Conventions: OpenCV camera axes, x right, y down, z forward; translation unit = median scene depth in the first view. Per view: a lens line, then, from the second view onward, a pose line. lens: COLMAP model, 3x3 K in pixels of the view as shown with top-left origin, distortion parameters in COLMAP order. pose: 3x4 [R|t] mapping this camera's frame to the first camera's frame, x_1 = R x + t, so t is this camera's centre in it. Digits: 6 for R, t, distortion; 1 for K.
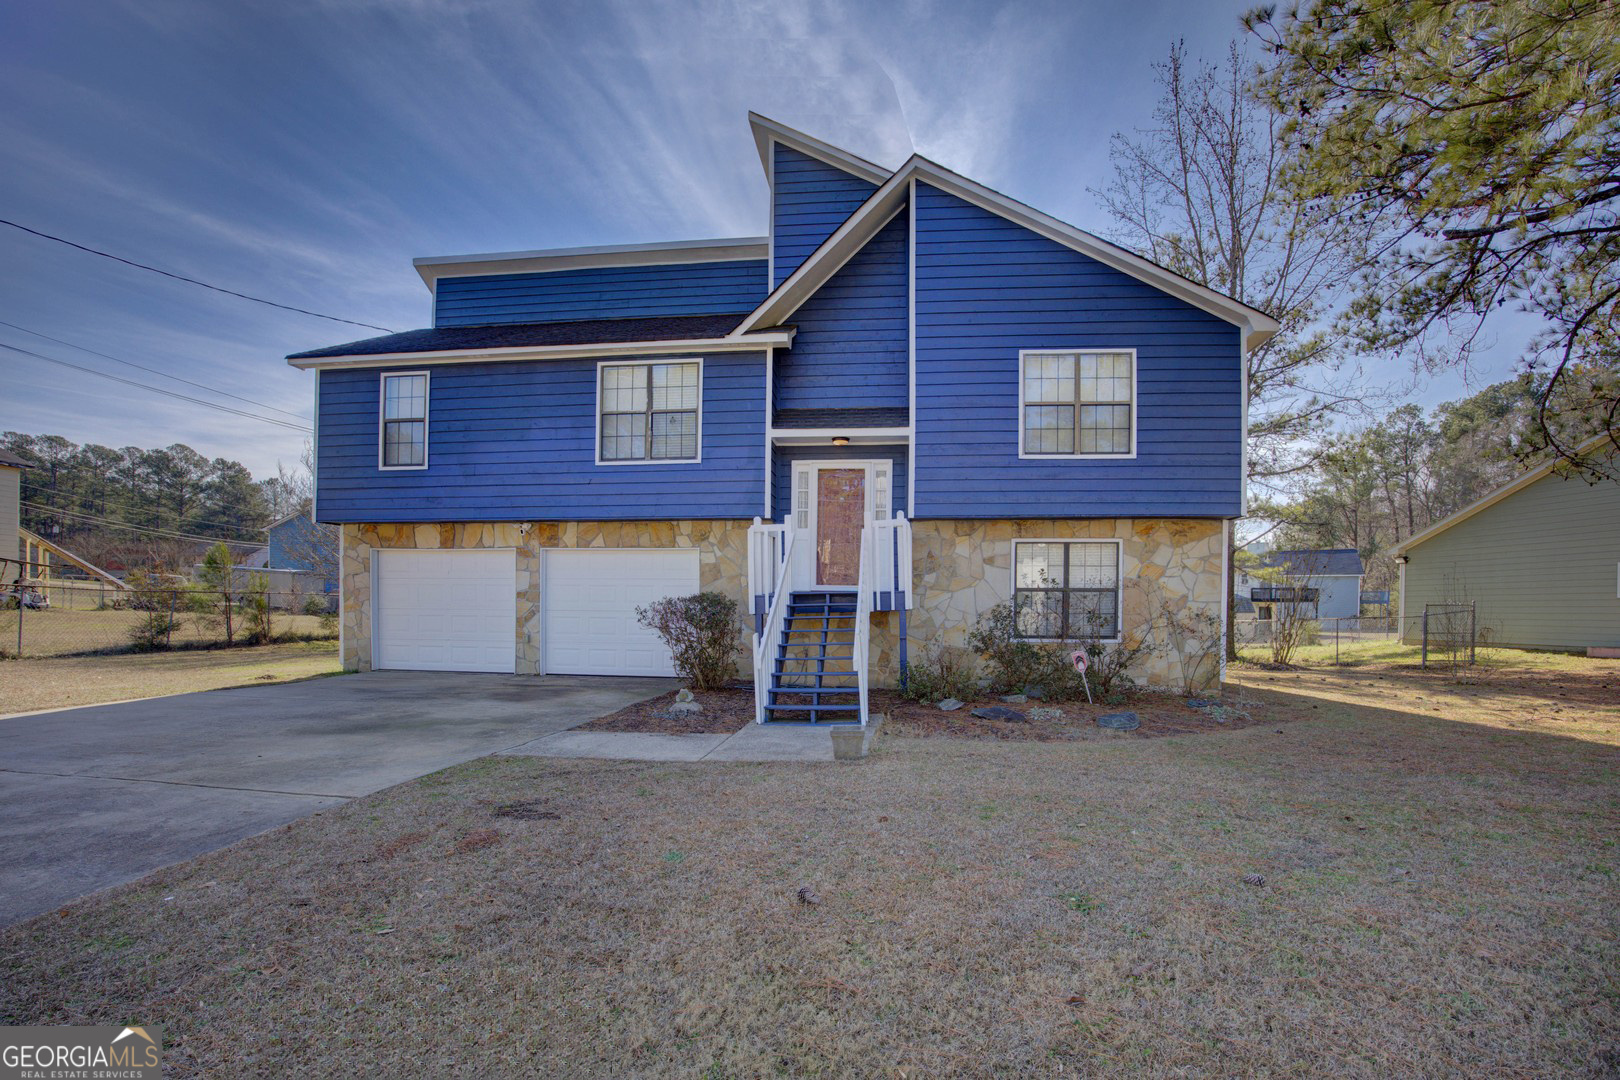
lens RADIAL K [[755.3, 0, 811.1], [0, 755.3, 582.3], [0, 0, 1]] dist [-0.069392, 0.000065]
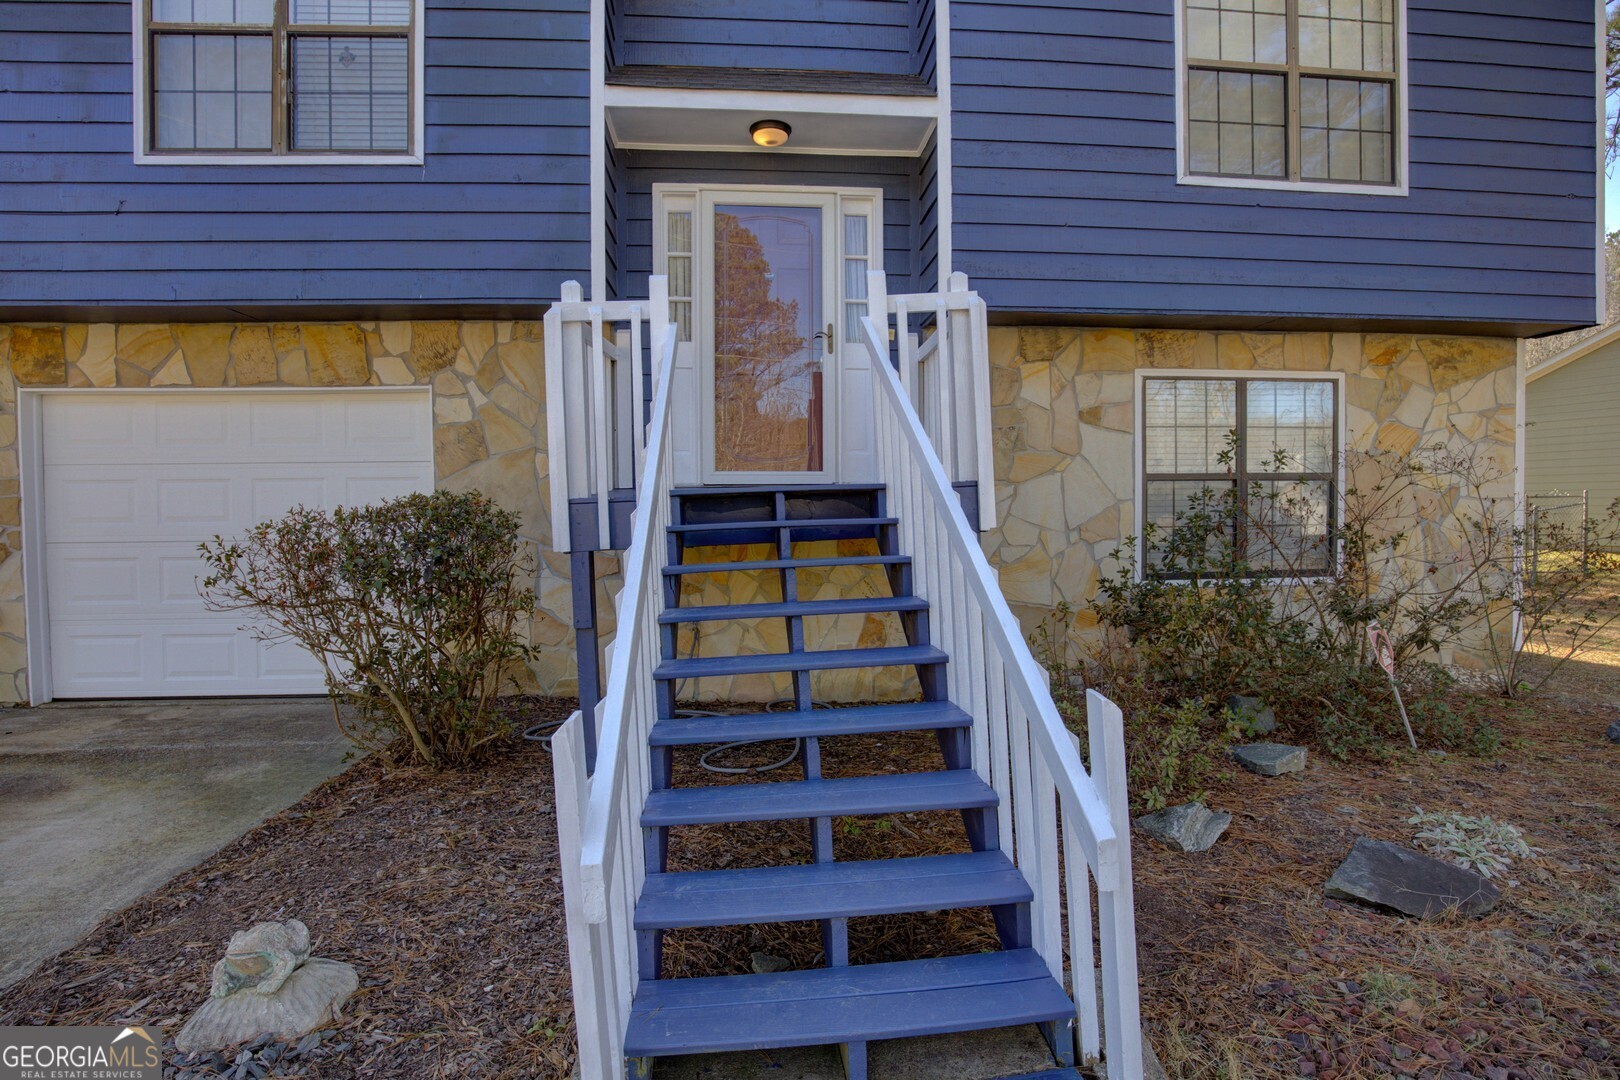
lens RADIAL K [[849.6, 0, 820.5], [0, 849.6, 518.3], [0, 0, 1]] dist [-0.062528, 0.017648]
pose [[0.978818, -0.020777, 0.203673, -0.035151], [0.010451, 0.998611, 0.051644, 0.006086], [-0.204463, -0.048421, 0.977676, 0.523818]]
